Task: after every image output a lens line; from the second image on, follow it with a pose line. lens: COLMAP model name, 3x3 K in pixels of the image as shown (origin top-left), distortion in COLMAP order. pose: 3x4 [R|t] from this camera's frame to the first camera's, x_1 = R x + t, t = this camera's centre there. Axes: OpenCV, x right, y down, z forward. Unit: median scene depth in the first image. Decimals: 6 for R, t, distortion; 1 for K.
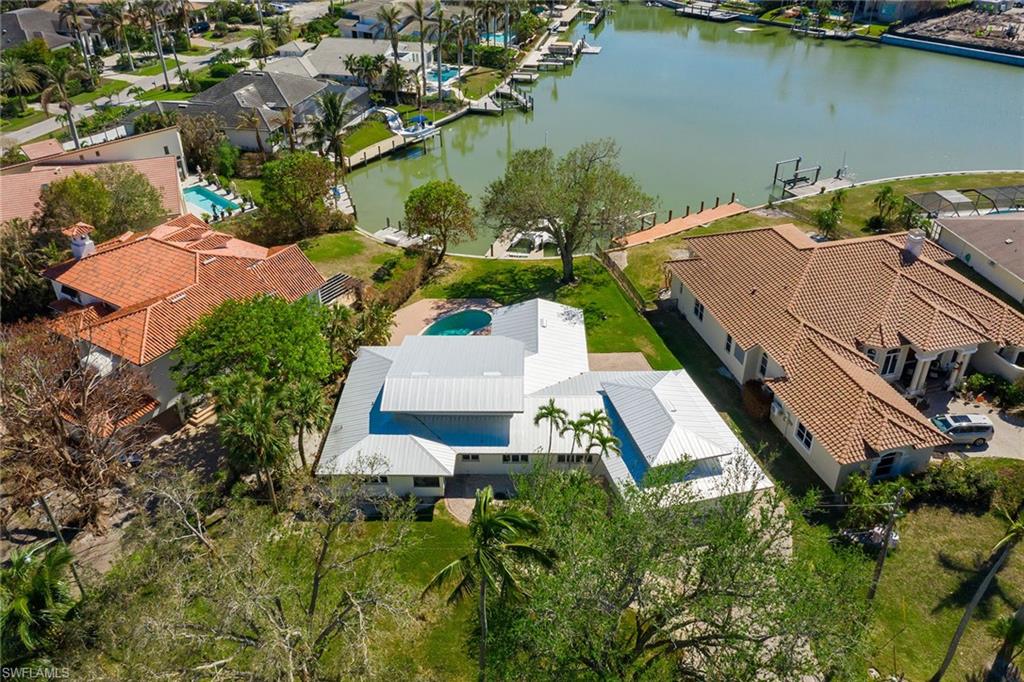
lens RADIAL K [[805.4, 0, 512.0], [0, 805.4, 341.0], [0, 0, 1]] dist [-0.015883, -0.002643]
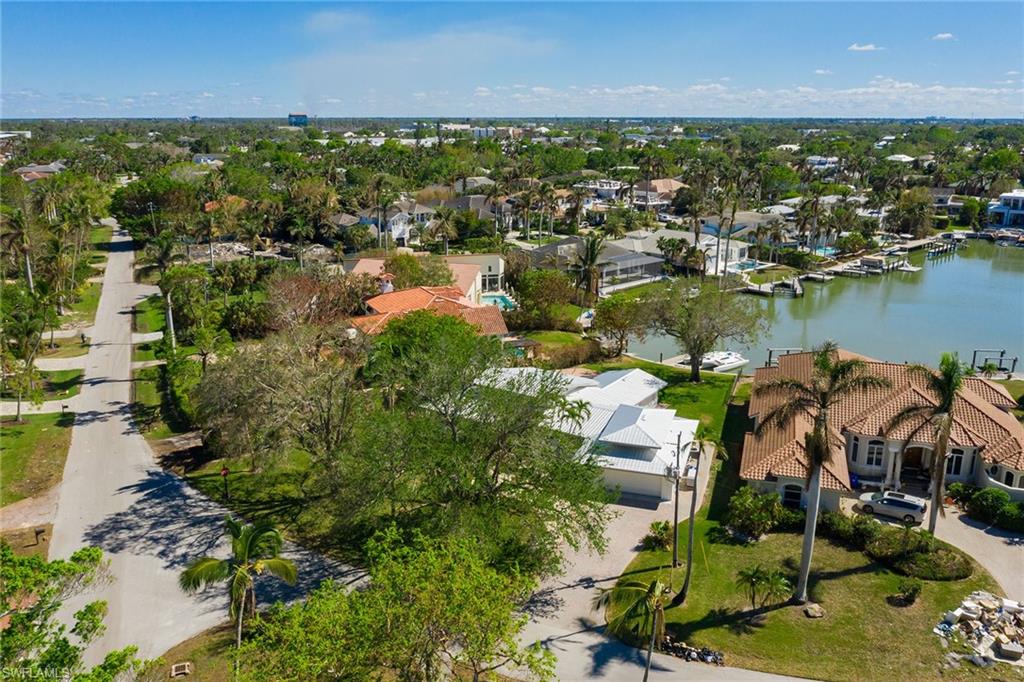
lens RADIAL K [[805.4, 0, 512.0], [0, 805.4, 341.0], [0, 0, 1]] dist [-0.015883, -0.002643]
pose [[0.840518, 0.158877, -0.517965, 0.294716], [-0.299406, 0.932998, -0.199675, 0.127102], [0.451537, 0.322913, 0.831770, -0.116764]]
